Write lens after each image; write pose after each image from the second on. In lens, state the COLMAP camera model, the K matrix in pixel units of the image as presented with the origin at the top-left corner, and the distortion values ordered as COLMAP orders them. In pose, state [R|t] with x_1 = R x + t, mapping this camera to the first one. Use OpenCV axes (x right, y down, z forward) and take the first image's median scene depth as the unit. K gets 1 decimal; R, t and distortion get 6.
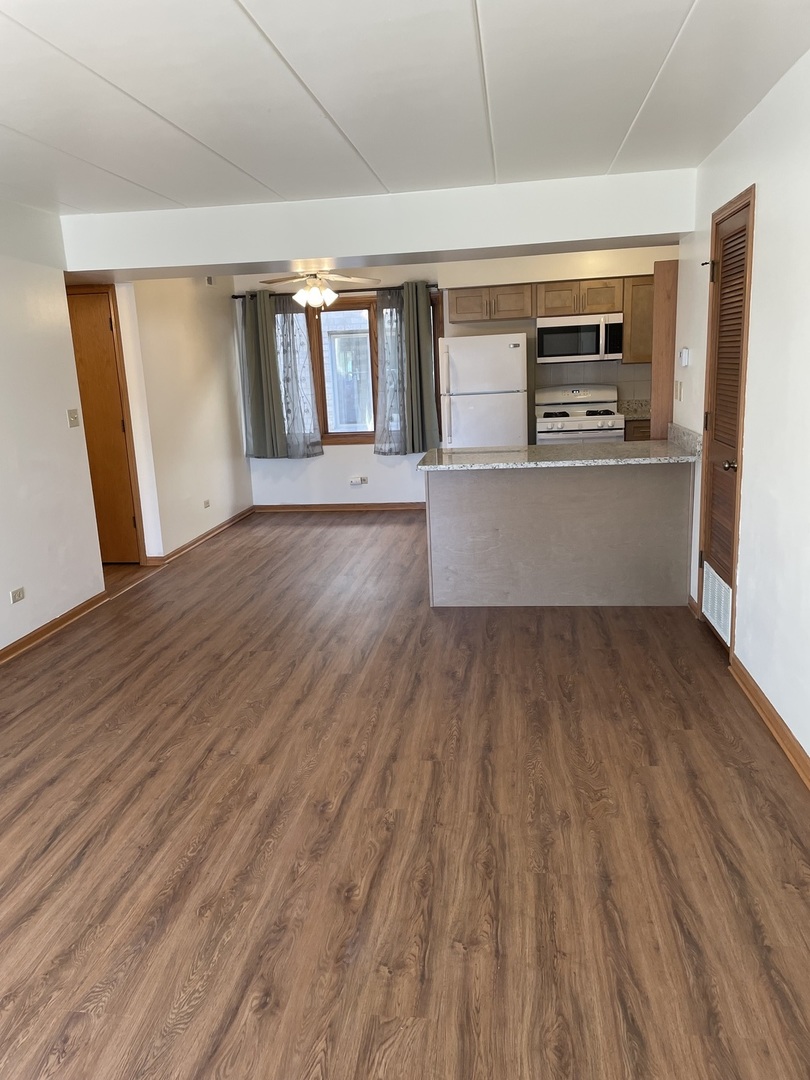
lens RADIAL K [[810.4, 0, 410.3], [0, 810.4, 538.7], [0, 0, 1]] dist [0.055634, -0.084909]
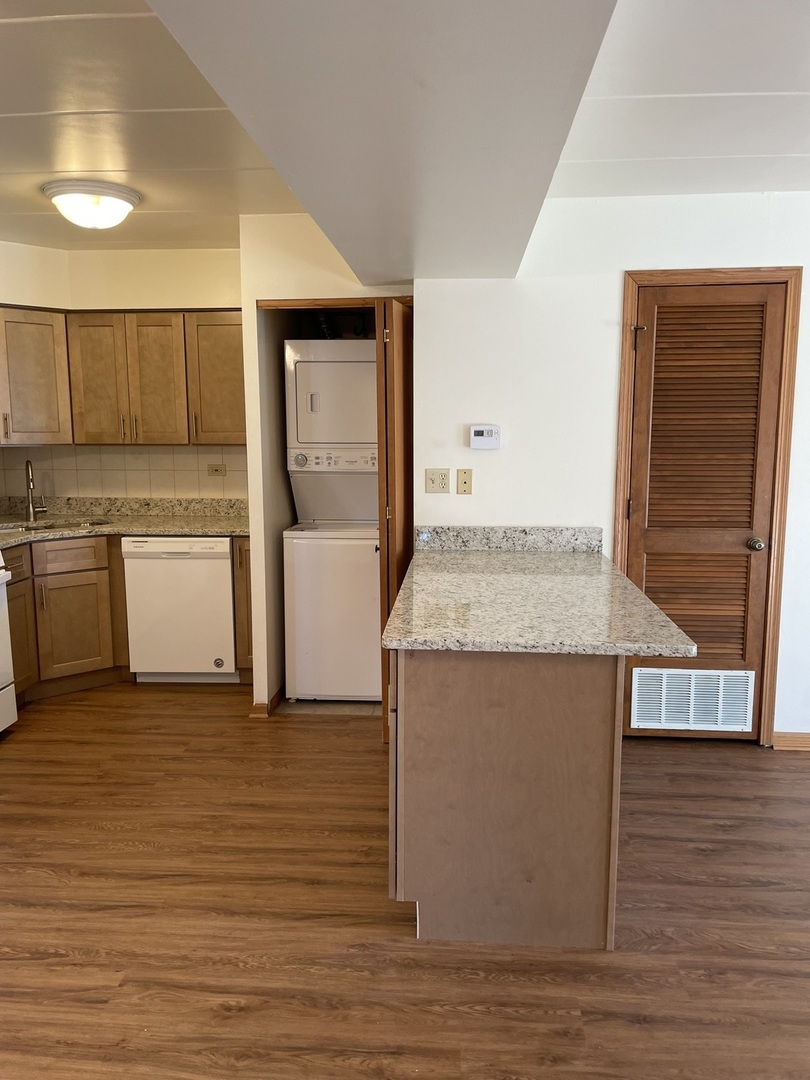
lens RADIAL K [[810.4, 0, 424.8], [0, 810.4, 530.7], [0, 0, 1]] dist [0.055634, -0.084909]
pose [[-0.079692, -0.083984, 0.993275, -0.825832], [0.224750, 0.969273, 0.099986, -0.087596], [-0.971152, 0.231206, -0.058368, 0.665634]]
